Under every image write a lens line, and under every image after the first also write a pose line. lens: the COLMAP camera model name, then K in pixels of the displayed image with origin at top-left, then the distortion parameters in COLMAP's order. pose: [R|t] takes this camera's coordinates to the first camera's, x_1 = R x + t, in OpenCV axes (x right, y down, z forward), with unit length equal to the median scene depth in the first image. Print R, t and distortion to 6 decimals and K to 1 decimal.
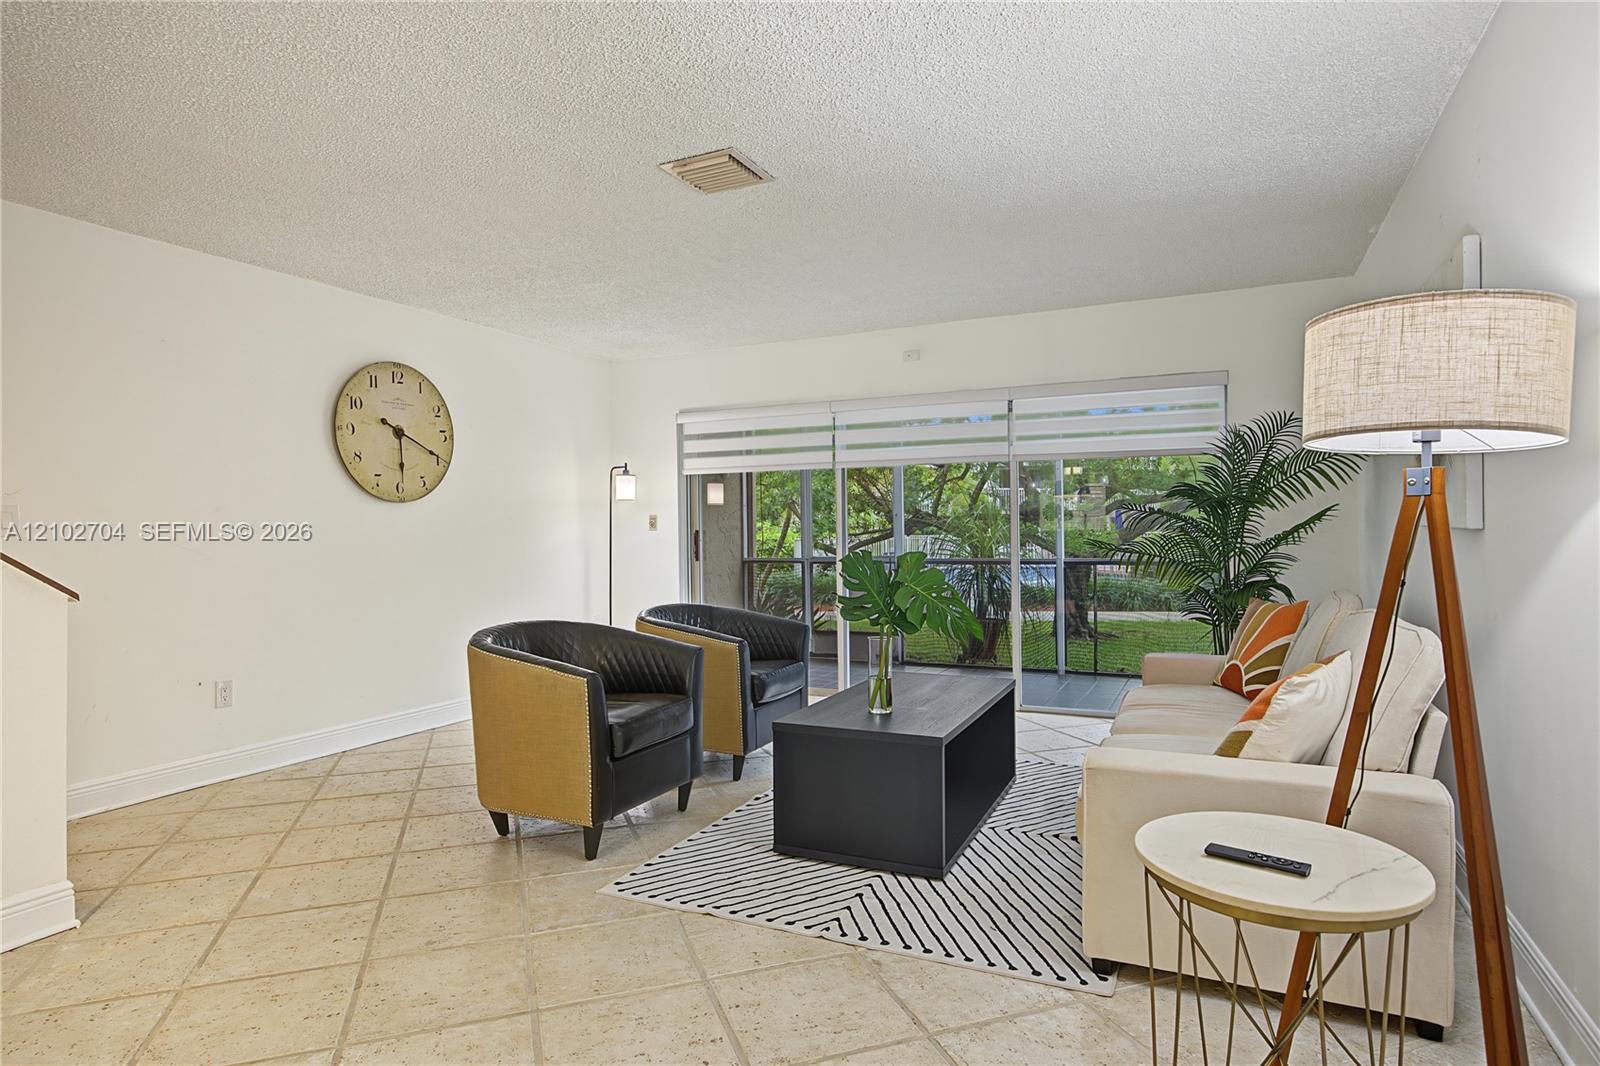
lens RADIAL K [[852.8, 0, 801.9], [0, 852.8, 534.9], [0, 0, 1]] dist [-0.009015, -0.000929]
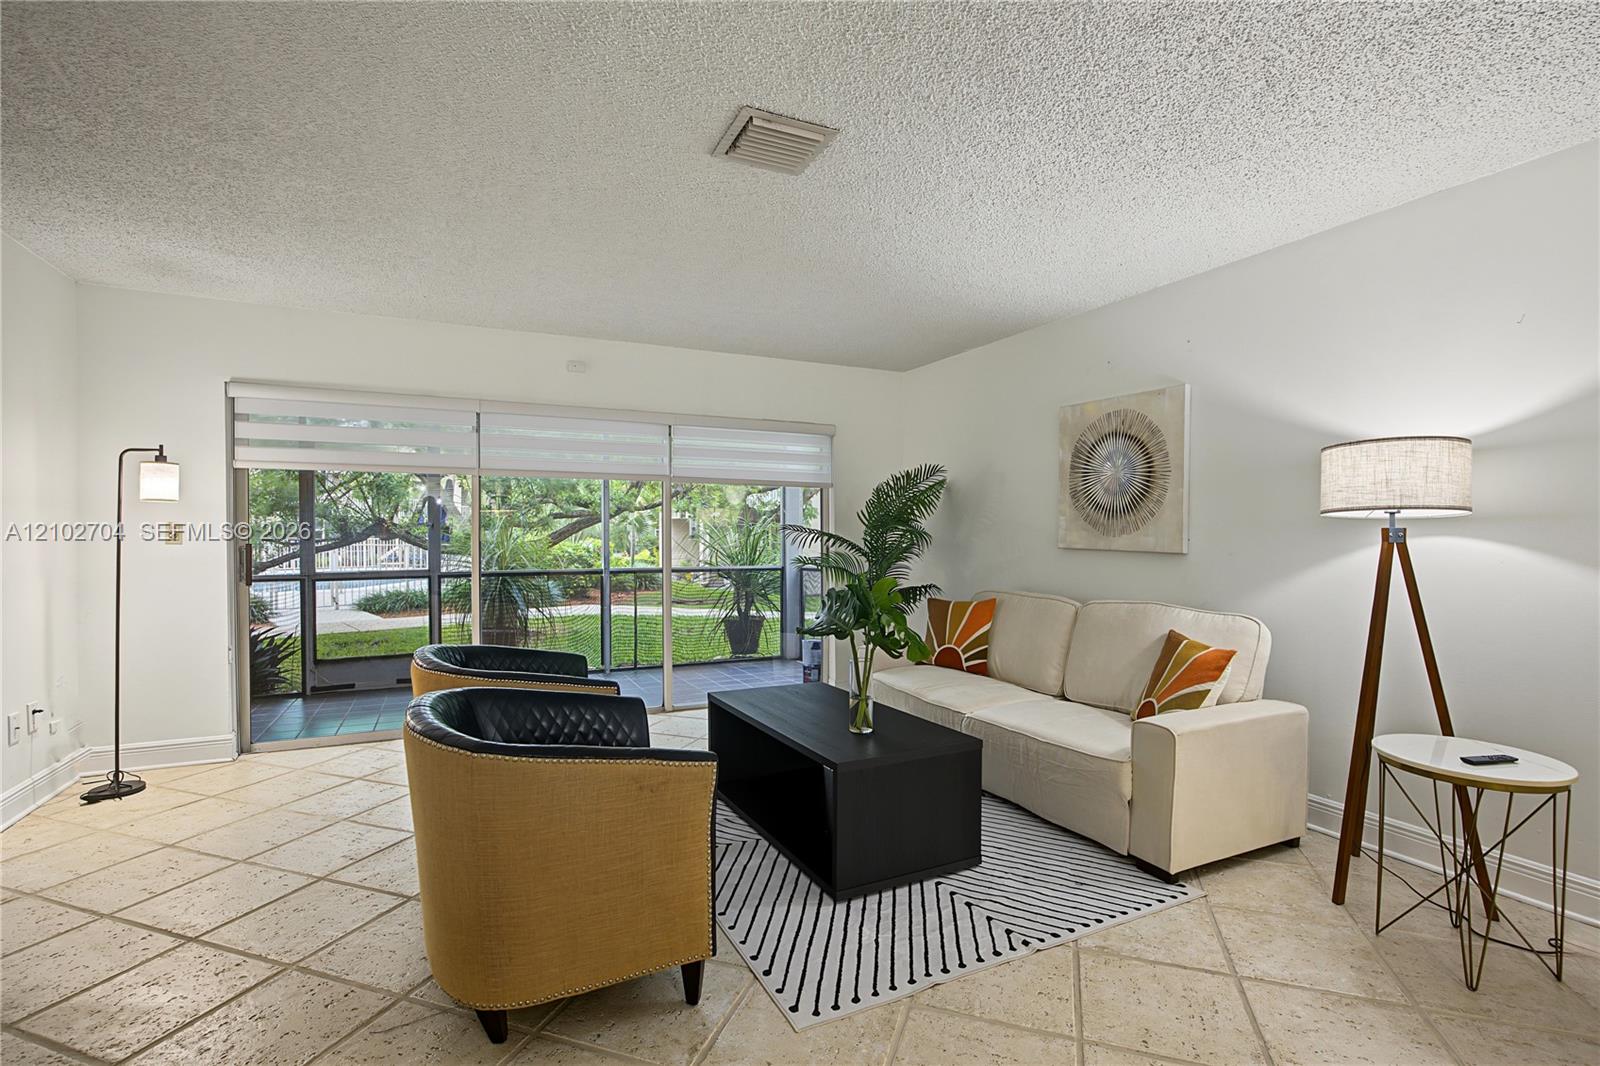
lens RADIAL K [[748.4, 0, 746.7], [0, 748.4, 533.6], [0, 0, 1]] dist [-0.004575, 0.000203]
pose [[0.635773, 0.010041, 0.771811, -0.491420], [-0.004471, 0.999947, -0.009326, -0.015487], [-0.771864, 0.002478, 0.635783, 0.371100]]
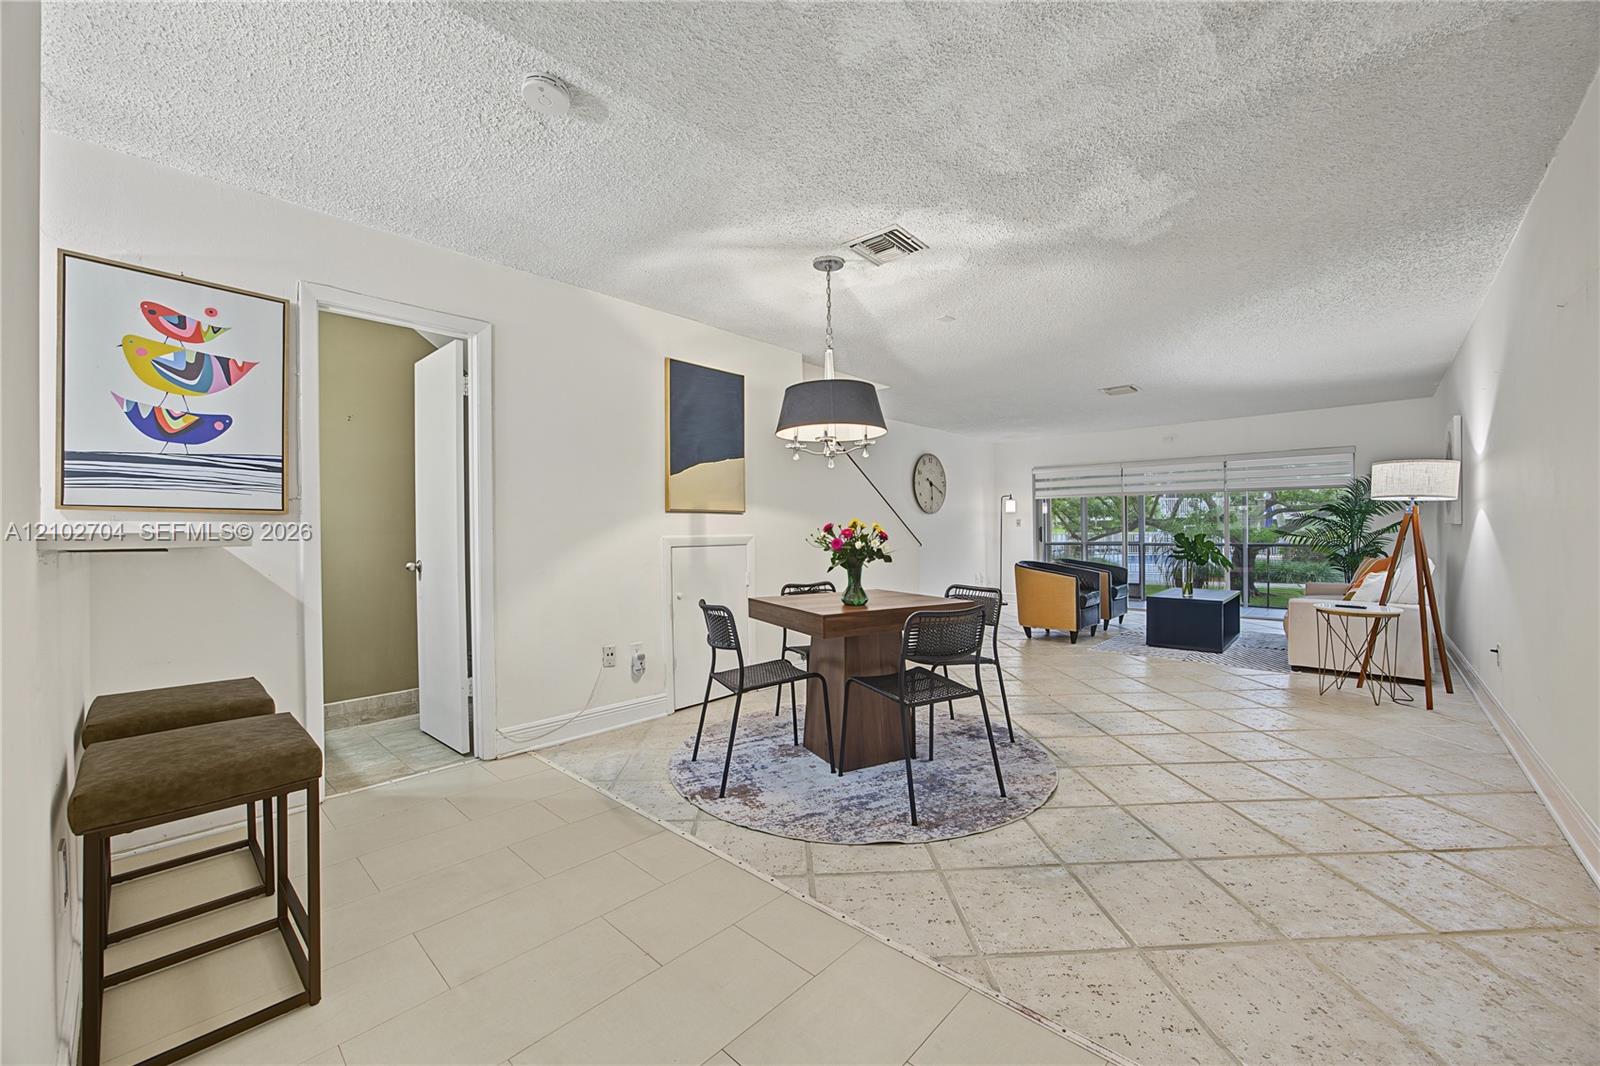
lens RADIAL K [[624.7, 0, 792.9], [0, 624.7, 534.4], [0, 0, 1]] dist [-0.017129, 0.001479]
pose [[0.958136, 0.005492, -0.286261, -0.374969], [-0.004573, 0.999982, 0.003879, 0.015408], [0.286278, -0.002407, 0.958144, -0.825177]]
